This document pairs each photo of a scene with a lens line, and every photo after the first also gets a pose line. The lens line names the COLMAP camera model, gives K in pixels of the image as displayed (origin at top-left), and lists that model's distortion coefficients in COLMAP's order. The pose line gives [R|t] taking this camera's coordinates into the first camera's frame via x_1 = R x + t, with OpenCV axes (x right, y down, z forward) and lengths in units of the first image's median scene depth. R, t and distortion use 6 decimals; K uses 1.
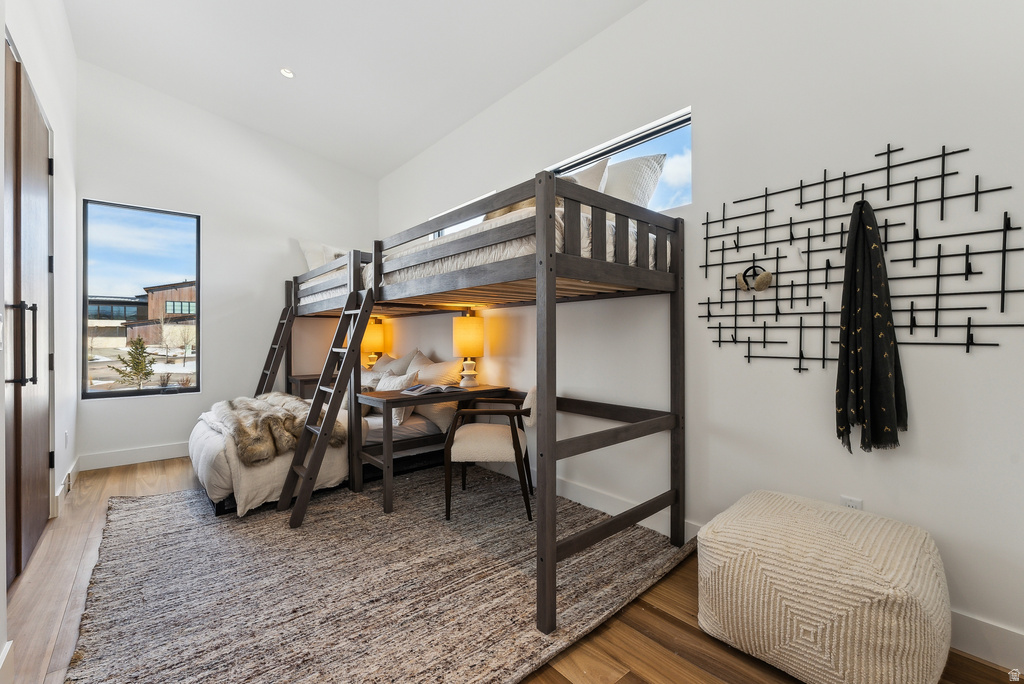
lens RADIAL K [[432.0, 0, 512.0], [0, 432.0, 342.0], [0, 0, 1]] dist [-0.001545, -0.000133]
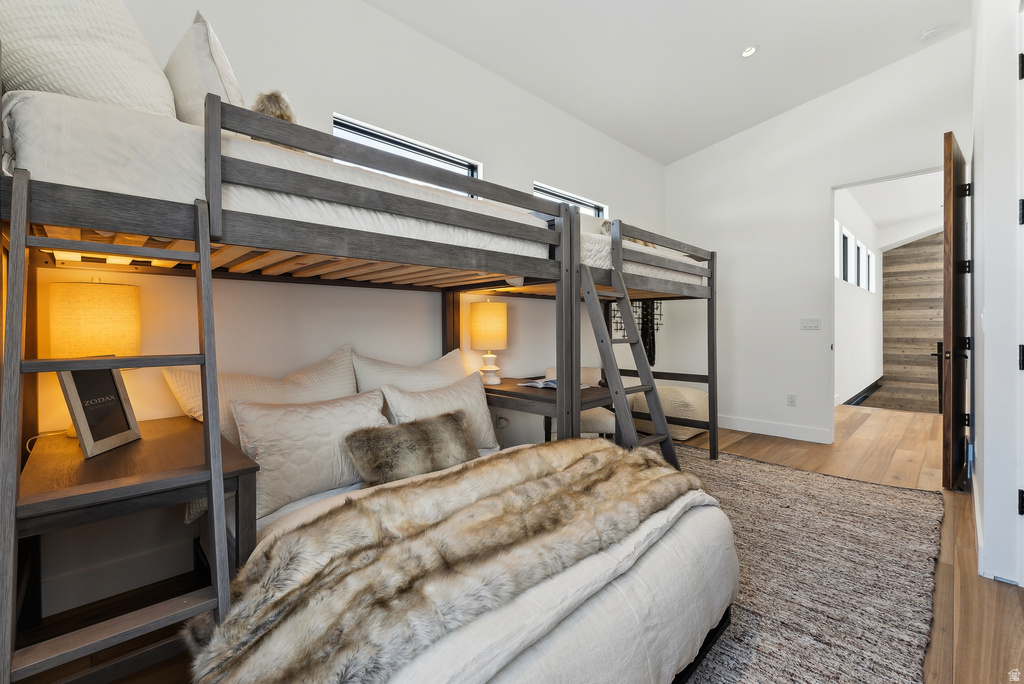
lens RADIAL K [[430.7, 0, 512.9], [0, 430.7, 330.6], [0, 0, 1]] dist [-0.000478, 0.000090]
pose [[-0.070111, -0.004244, 0.997530, -1.699655], [0.011966, 0.999915, 0.005095, -0.013312], [-0.997467, 0.012293, -0.070054, 1.804298]]
